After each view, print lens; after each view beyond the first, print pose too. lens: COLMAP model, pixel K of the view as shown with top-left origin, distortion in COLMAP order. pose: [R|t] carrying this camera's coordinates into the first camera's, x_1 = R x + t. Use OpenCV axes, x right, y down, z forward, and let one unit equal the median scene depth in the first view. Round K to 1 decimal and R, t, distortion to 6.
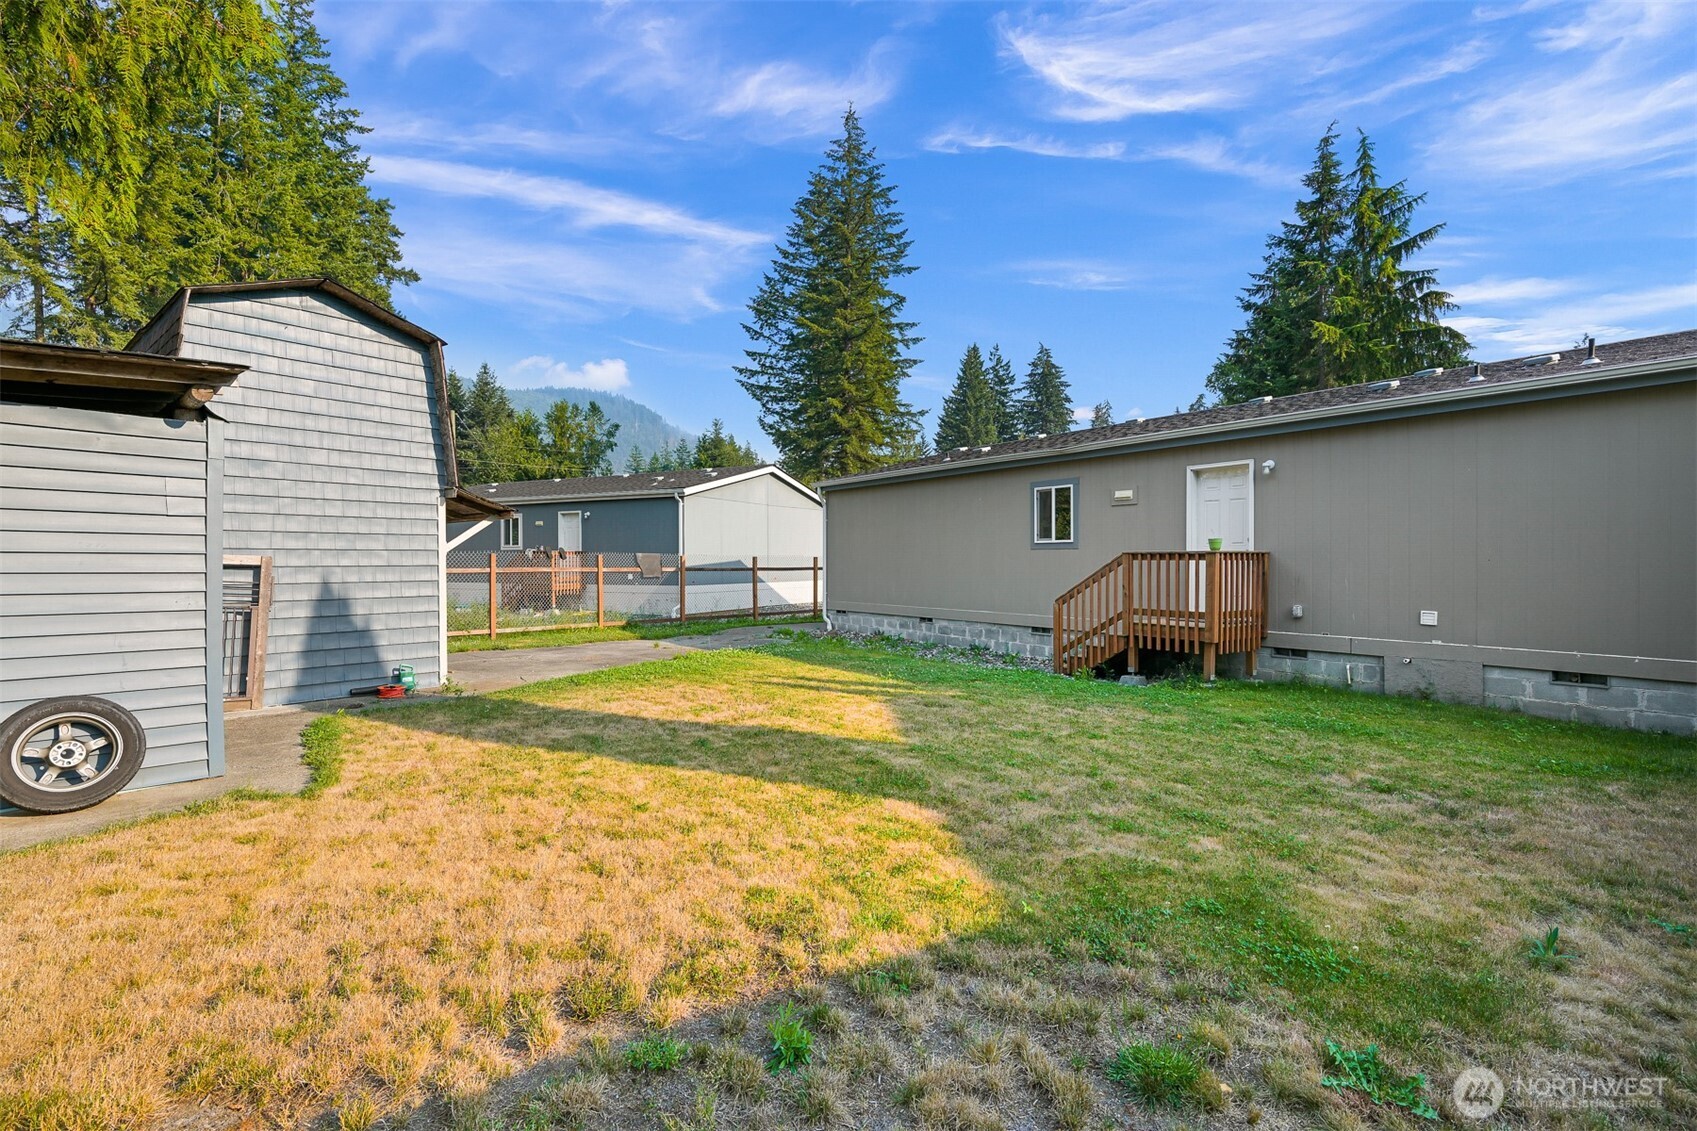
lens RADIAL K [[796.9, 0, 852.7], [0, 796.9, 562.3], [0, 0, 1]] dist [0.001003, 0.000386]
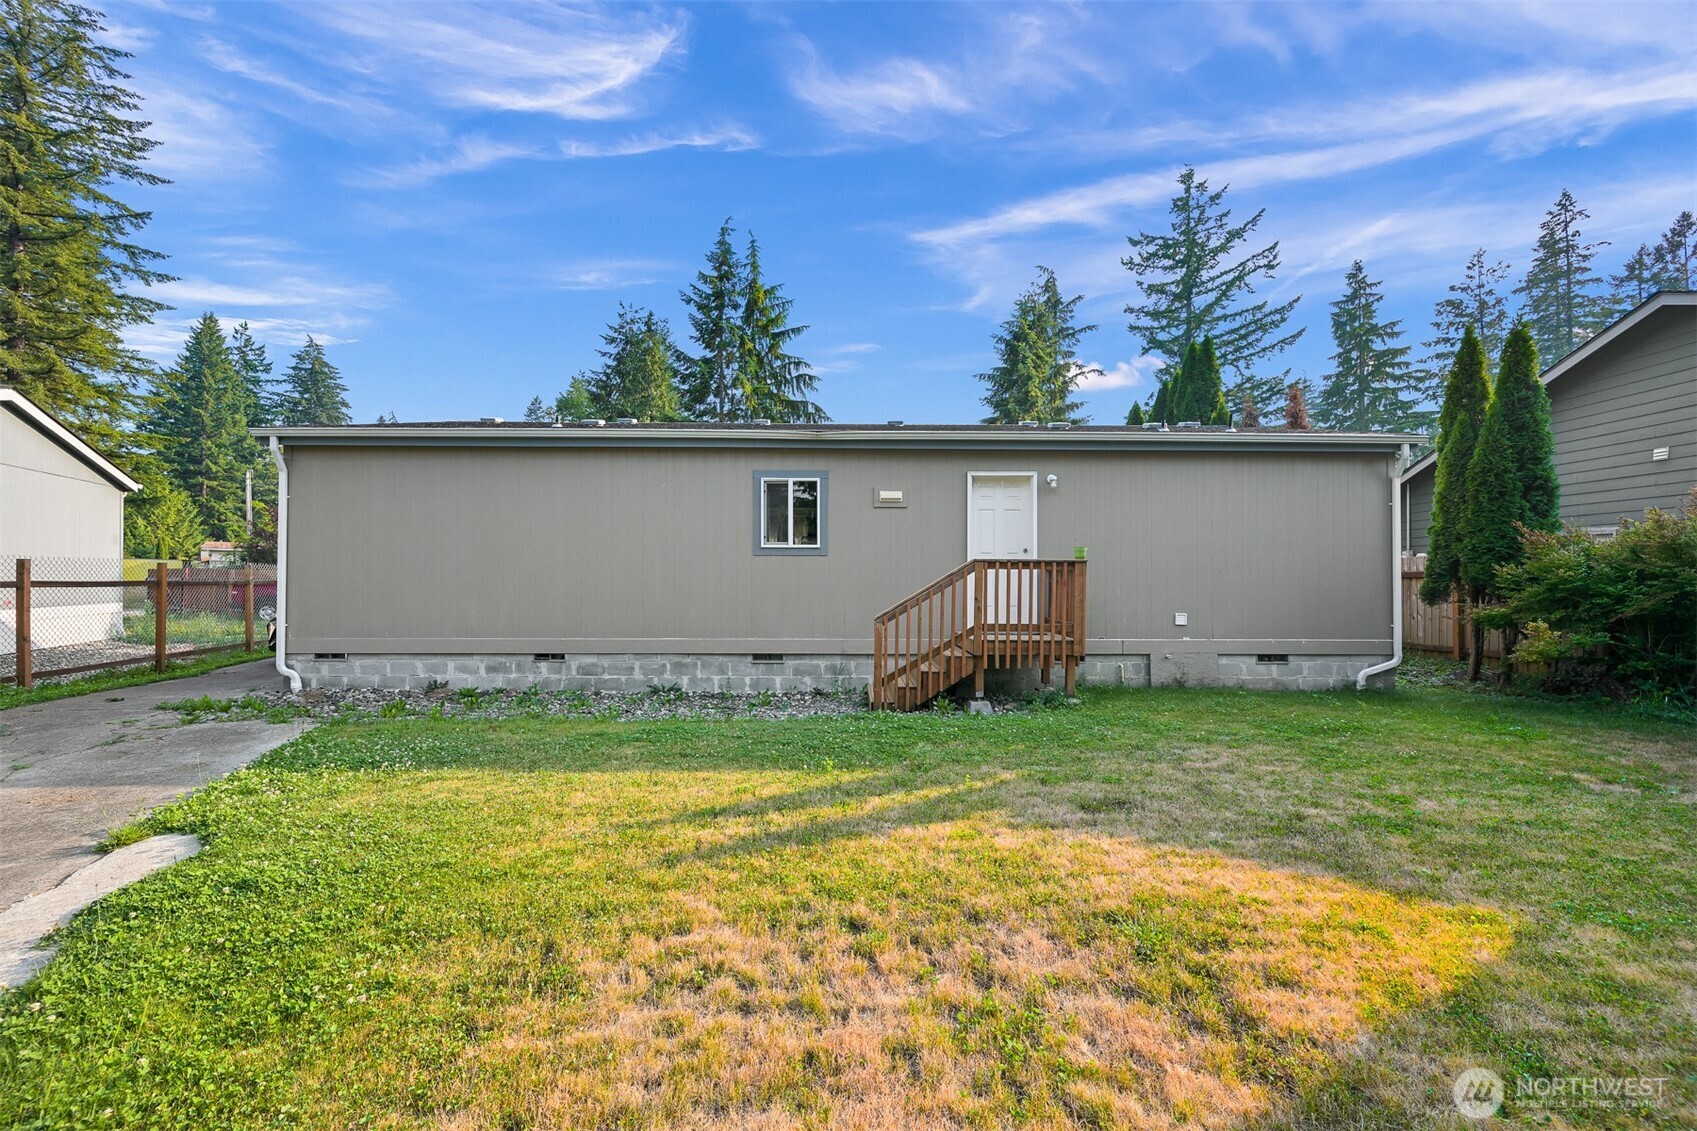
lens RADIAL K [[672.9, 0, 851.0], [0, 672.9, 565.1], [0, 0, 1]] dist [0.001419, -0.000119]
pose [[0.578198, 0.018358, 0.815690, -0.191080], [-0.001732, 0.999772, -0.021273, 0.005361], [-0.815894, 0.010887, 0.578099, 0.393746]]
